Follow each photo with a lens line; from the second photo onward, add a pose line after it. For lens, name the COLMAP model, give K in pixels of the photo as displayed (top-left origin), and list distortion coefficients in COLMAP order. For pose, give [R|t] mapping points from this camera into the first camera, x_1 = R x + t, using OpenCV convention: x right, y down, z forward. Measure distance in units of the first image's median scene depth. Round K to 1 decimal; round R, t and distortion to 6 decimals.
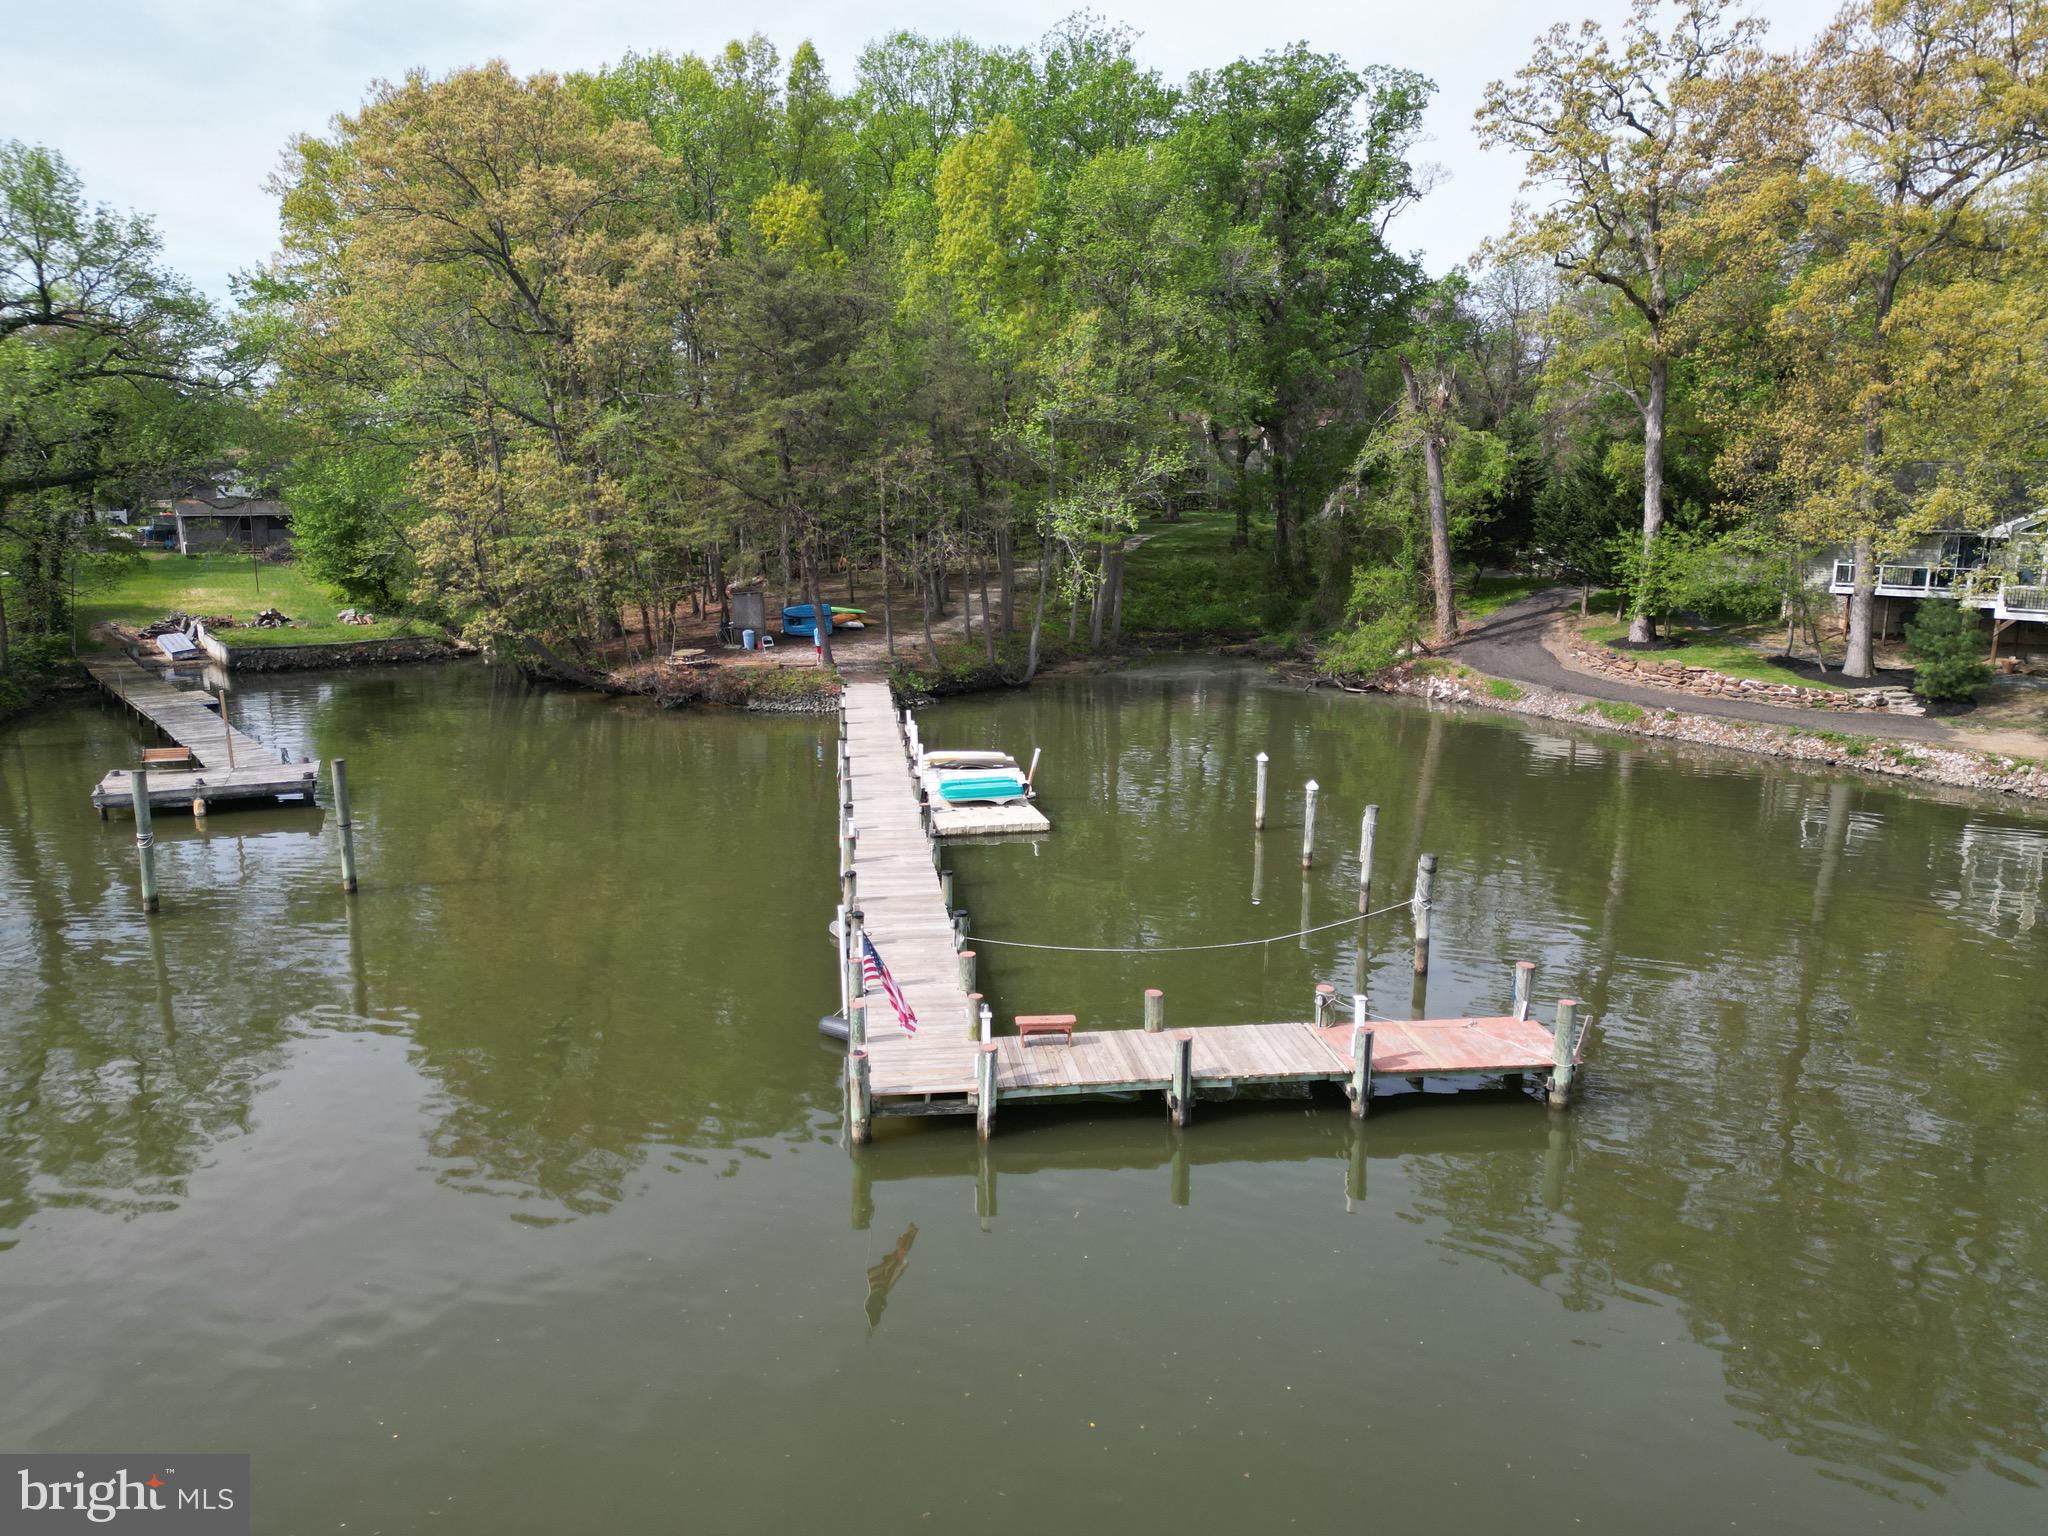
lens RADIAL K [[1425.3, 0, 1024.0], [0, 1425.3, 768.0], [0, 0, 1]] dist [0.069331, -0.069327]
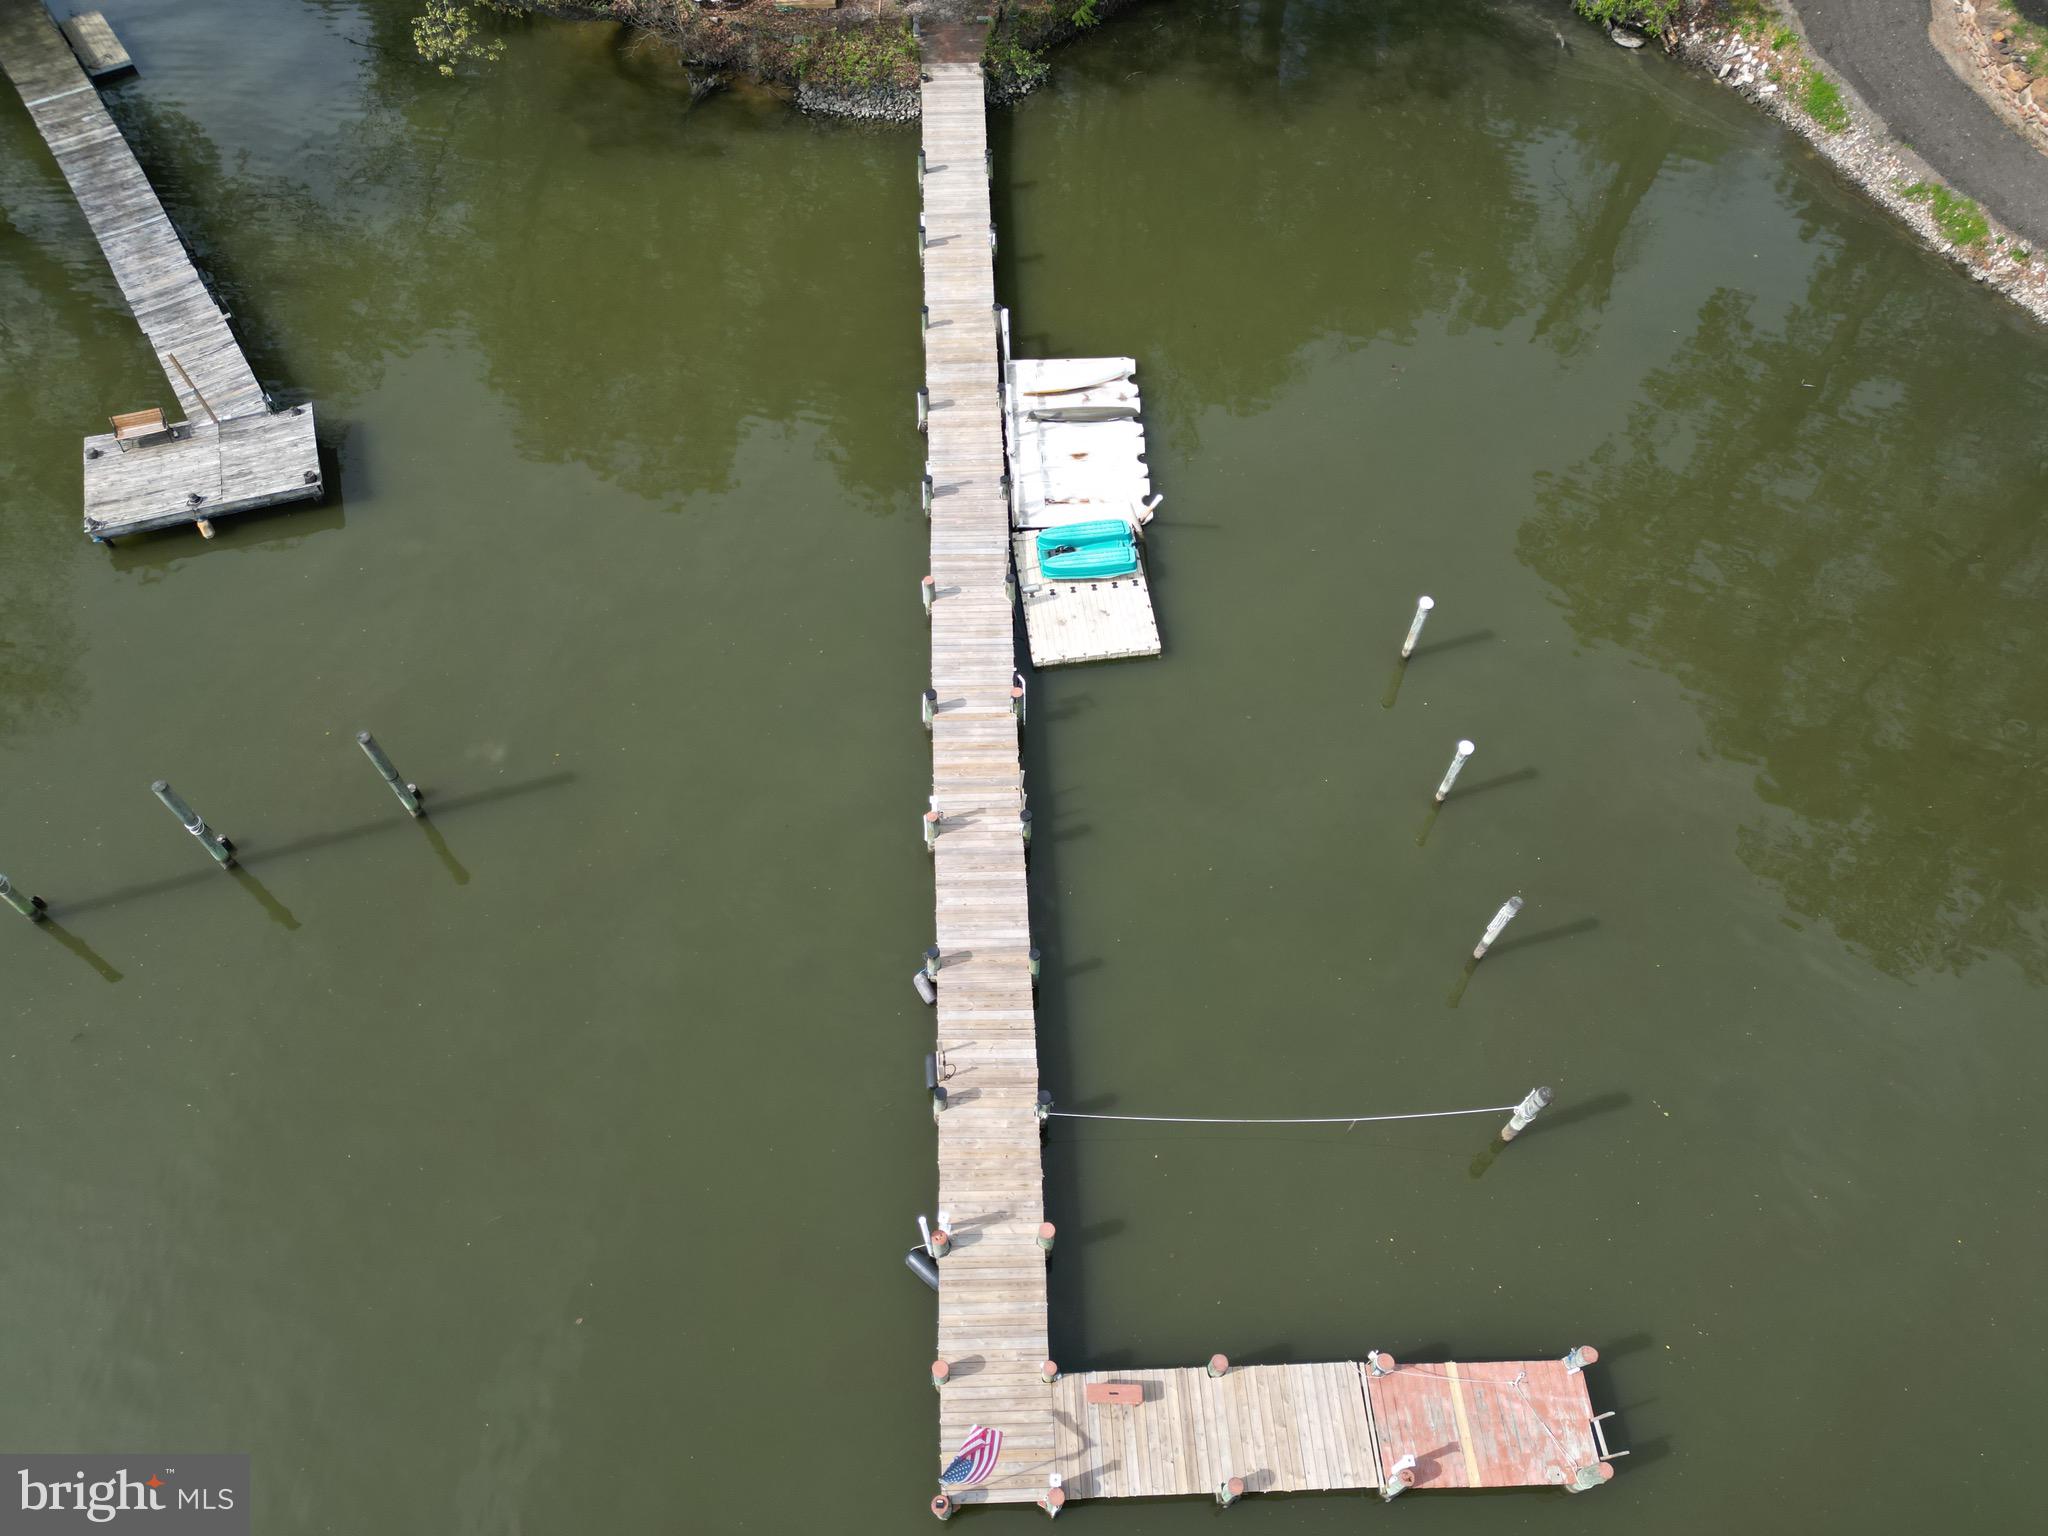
lens RADIAL K [[1411.3, 0, 1013.5], [0, 1411.3, 781.1], [0, 0, 1]] dist [0.027730, 0.004076]
pose [[0.996180, 0.075653, -0.043610, -0.018290], [-0.020735, 0.690057, 0.723458, -0.340251], [0.084825, -0.719790, 0.688990, 0.218282]]
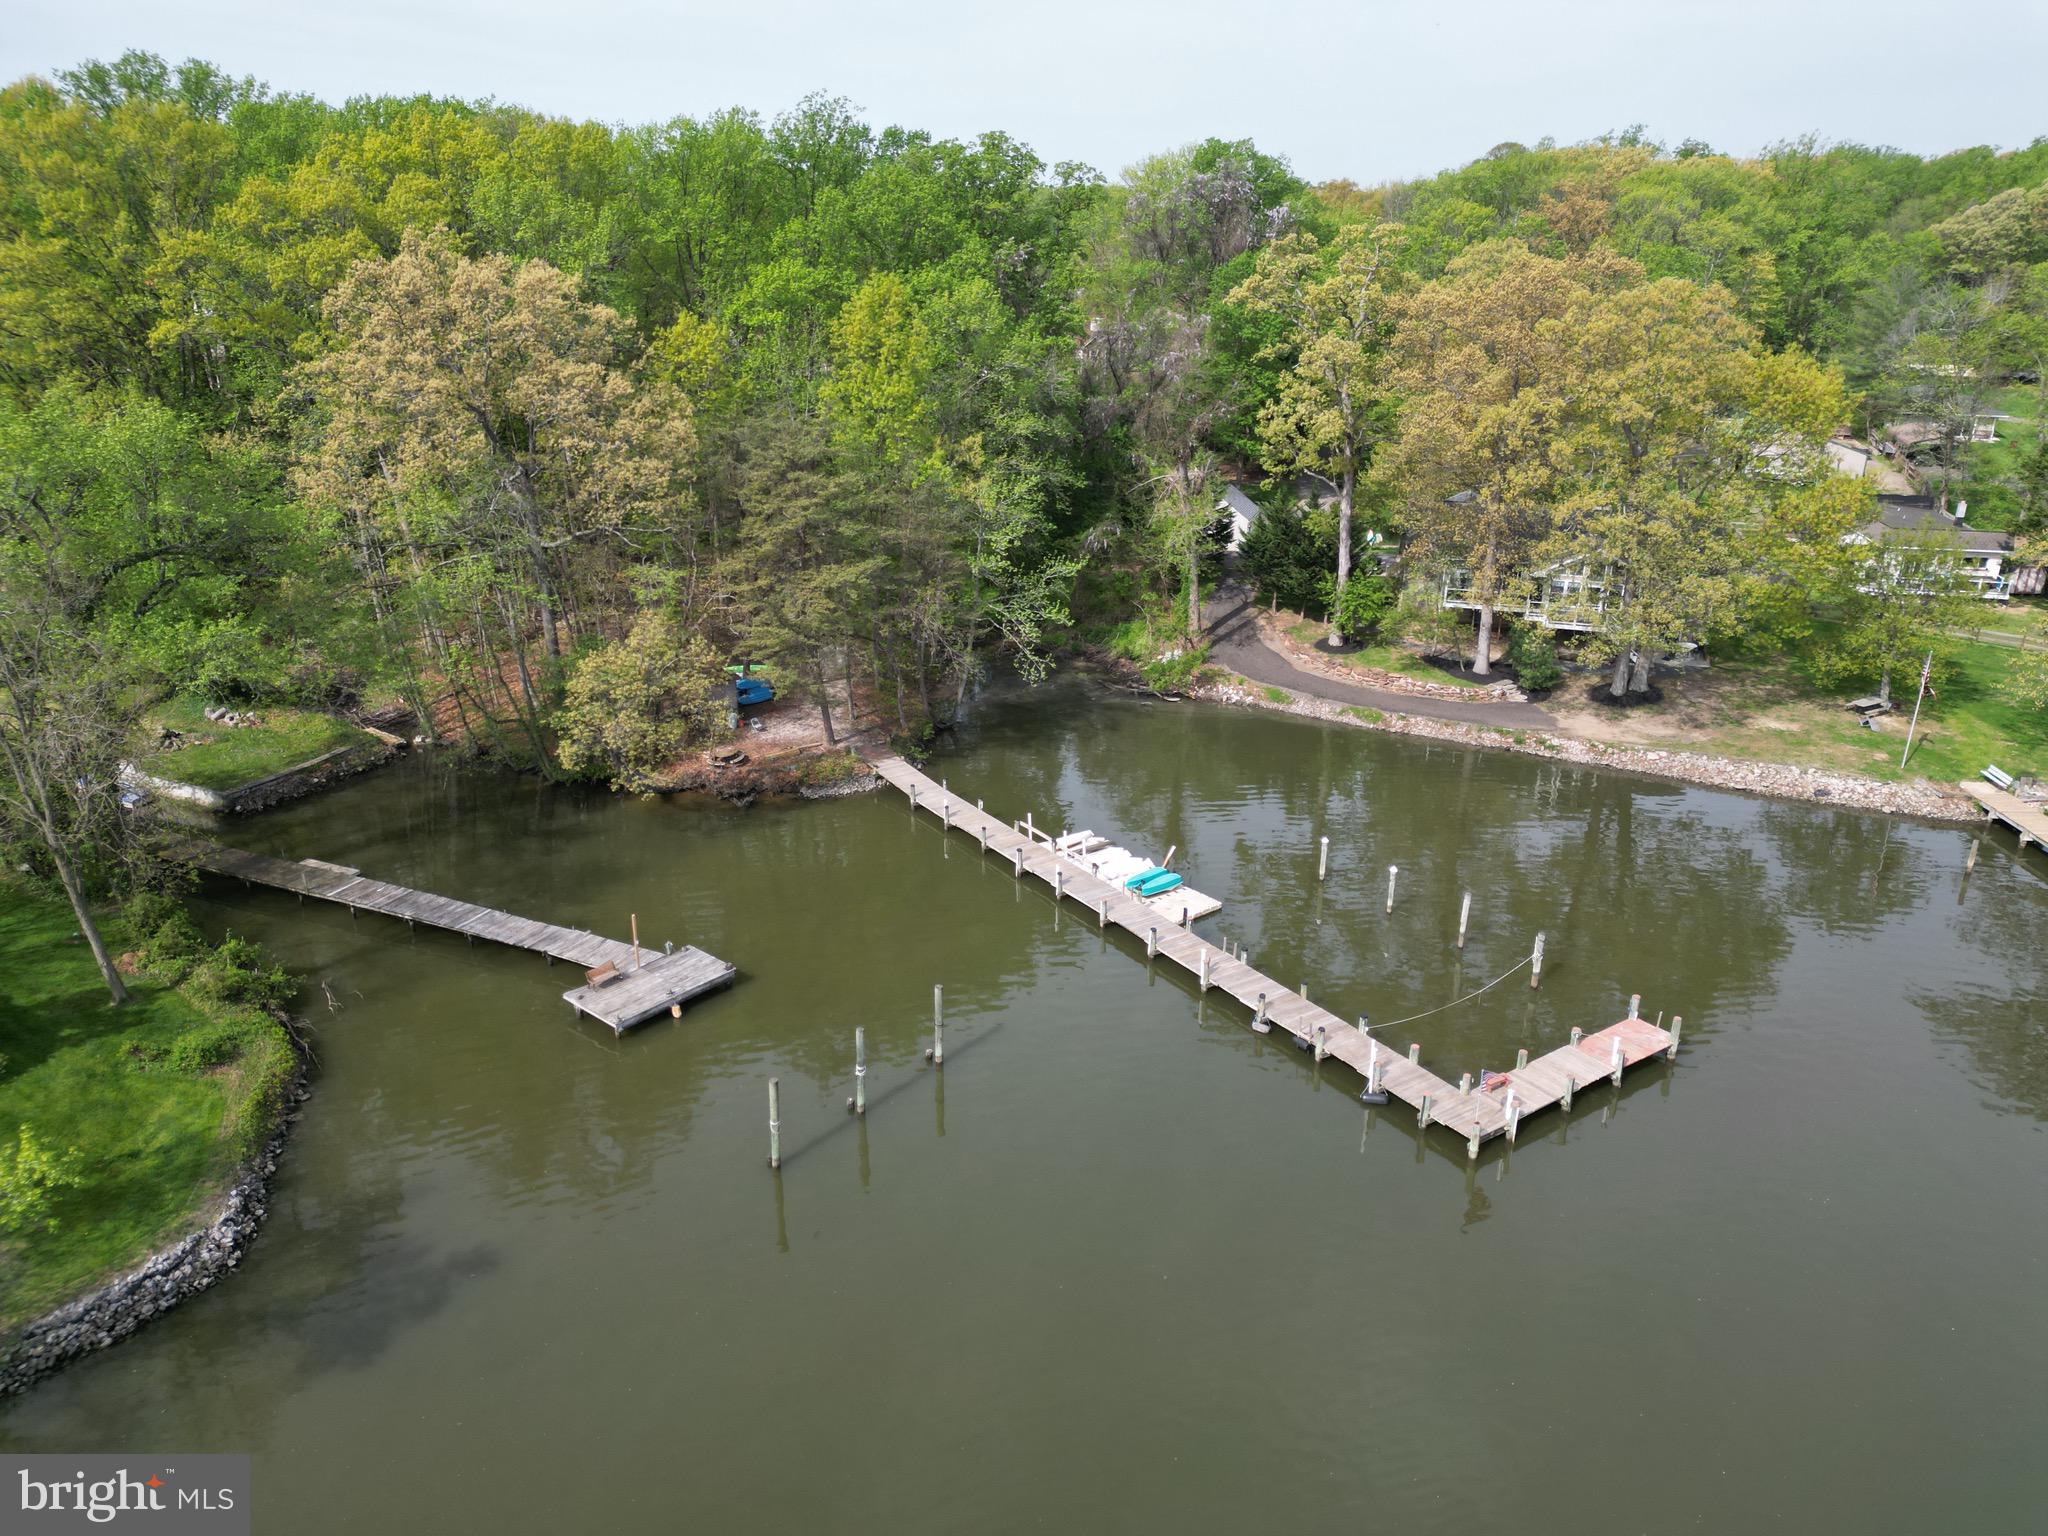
lens RADIAL K [[1411.3, 0, 1013.5], [0, 1411.3, 781.1], [0, 0, 1]] dist [0.027730, 0.004076]
pose [[0.896137, -0.163192, 0.412683, -0.533929], [0.093466, 0.978478, 0.183971, -0.266015], [-0.433824, -0.126291, 0.892103, -0.195398]]
